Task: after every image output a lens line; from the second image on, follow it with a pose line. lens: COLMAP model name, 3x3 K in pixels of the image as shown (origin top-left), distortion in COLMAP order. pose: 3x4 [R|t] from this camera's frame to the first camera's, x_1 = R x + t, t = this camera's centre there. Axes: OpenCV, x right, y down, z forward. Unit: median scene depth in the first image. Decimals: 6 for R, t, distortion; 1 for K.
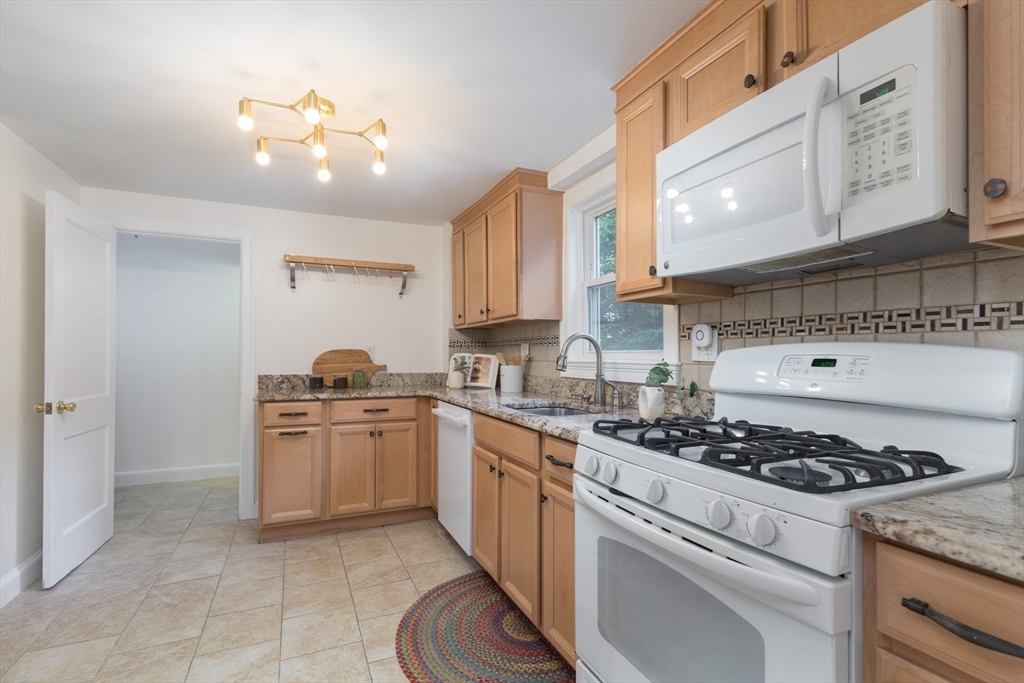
lens RADIAL K [[469.0, 0, 510.8], [0, 469.0, 355.2], [0, 0, 1]] dist [0.001669, 0.000230]
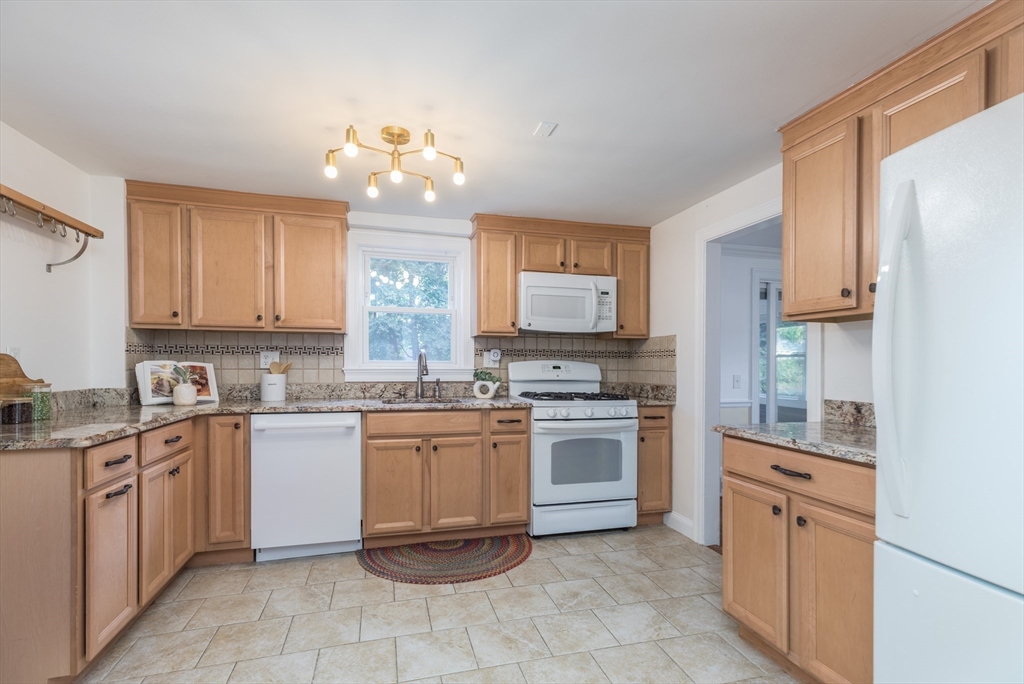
lens RADIAL K [[469.3, 0, 508.5], [0, 469.3, 366.5], [0, 0, 1]] dist [0.001030, 0.000140]
pose [[0.152654, -0.010347, 0.988226, -2.105877], [-0.007182, 0.999907, 0.011579, -0.021089], [-0.988254, -0.008865, 0.152565, 0.846311]]
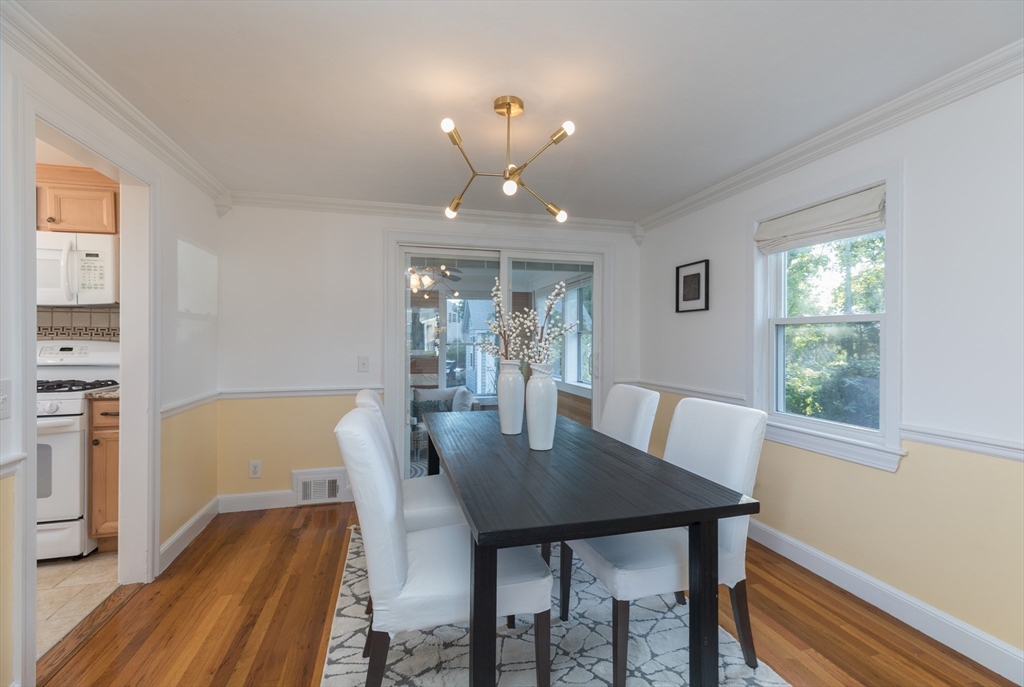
lens RADIAL K [[461.0, 0, 512.0], [0, 461.0, 343.5], [0, 0, 1]] dist [0.001651, 0.000446]
pose [[0.159594, -0.008503, 0.987146, -1.153214], [-0.005254, 0.999941, 0.009463, -0.043446], [-0.987169, -0.006697, 0.159540, -1.431613]]
